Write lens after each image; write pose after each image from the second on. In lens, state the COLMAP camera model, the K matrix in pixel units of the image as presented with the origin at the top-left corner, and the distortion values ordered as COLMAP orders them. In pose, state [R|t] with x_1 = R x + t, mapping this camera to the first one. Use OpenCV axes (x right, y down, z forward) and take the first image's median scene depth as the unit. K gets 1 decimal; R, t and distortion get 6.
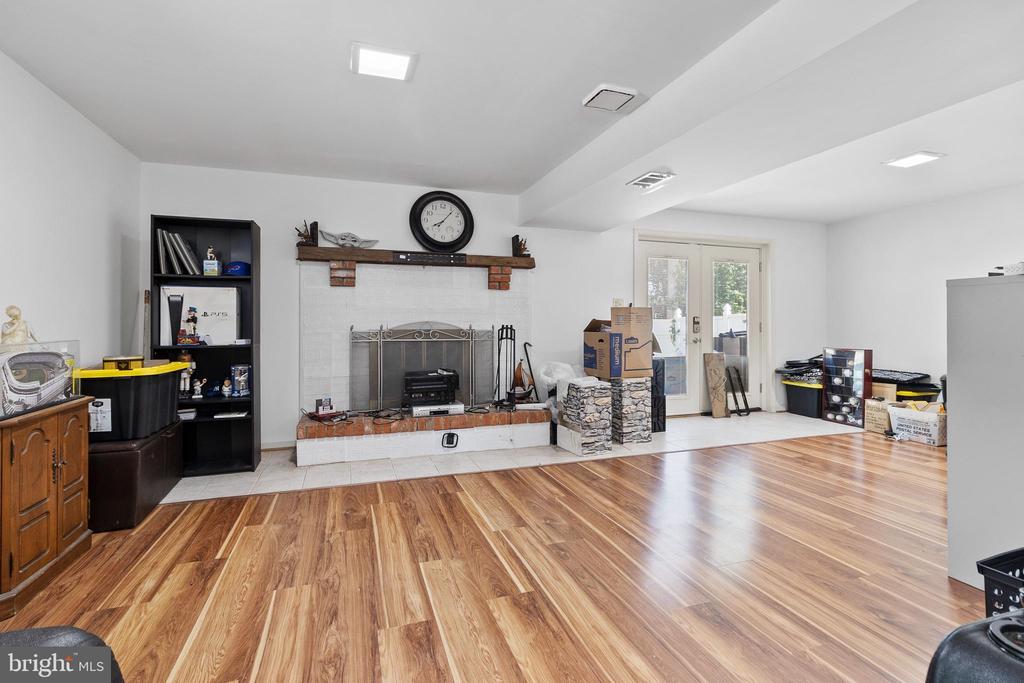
lens RADIAL K [[483.0, 0, 507.9], [0, 483.0, 324.2], [0, 0, 1]] dist [0.000148, -0.000073]
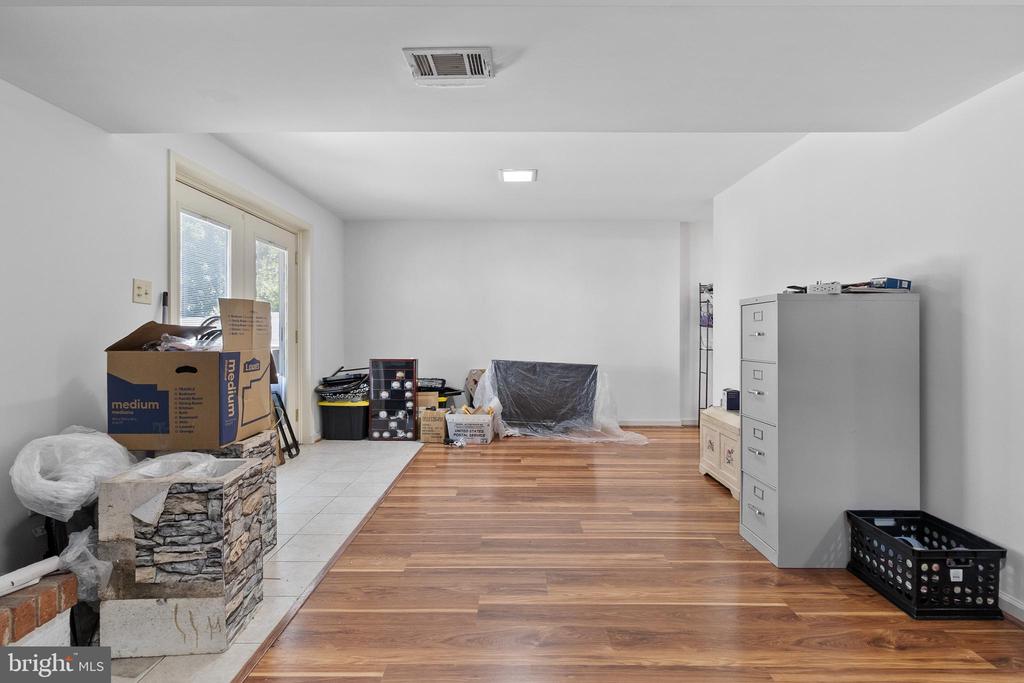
lens RADIAL K [[493.0, 0, 511.1], [0, 493.0, 335.2], [0, 0, 1]] dist [-0.000131, 0.000175]
pose [[0.323581, -0.004080, 0.946192, -0.151702], [-0.002707, 0.999983, 0.005237, -0.001891], [-0.946197, -0.004256, 0.323565, 0.564191]]
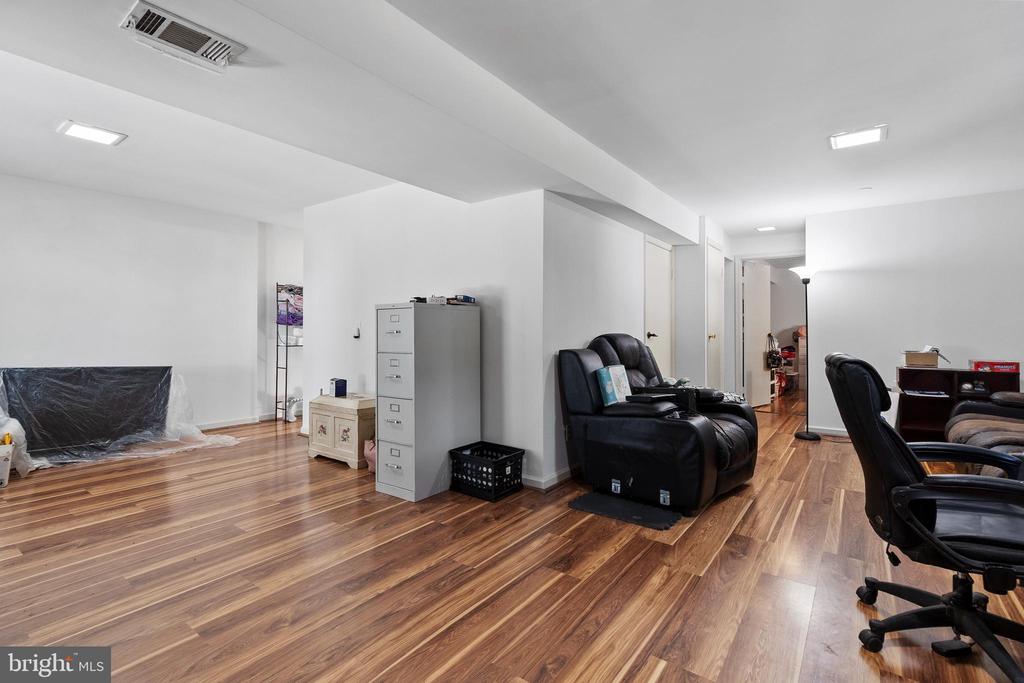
lens RADIAL K [[483.0, 0, 507.9], [0, 483.0, 324.2], [0, 0, 1]] dist [0.000148, -0.000073]
pose [[-0.576889, 0.008909, 0.816774, -0.218260], [-0.003107, 0.999909, -0.013101, -0.003407], [-0.816817, -0.010096, -0.576809, 0.755673]]
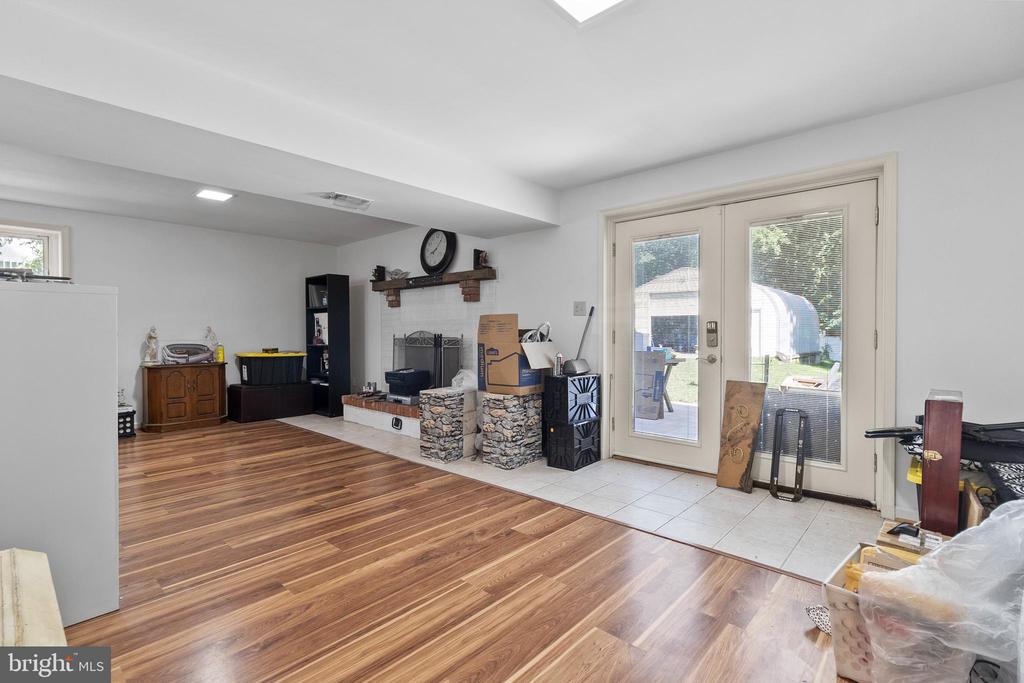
lens RADIAL K [[475.2, 0, 513.0], [0, 475.2, 336.9], [0, 0, 1]] dist [-0.001770, 0.000031]
pose [[0.495664, 0.008851, -0.868469, 1.038227], [-0.000274, 0.999950, 0.010035, -0.002999], [0.868514, -0.004736, 0.495642, 0.590182]]
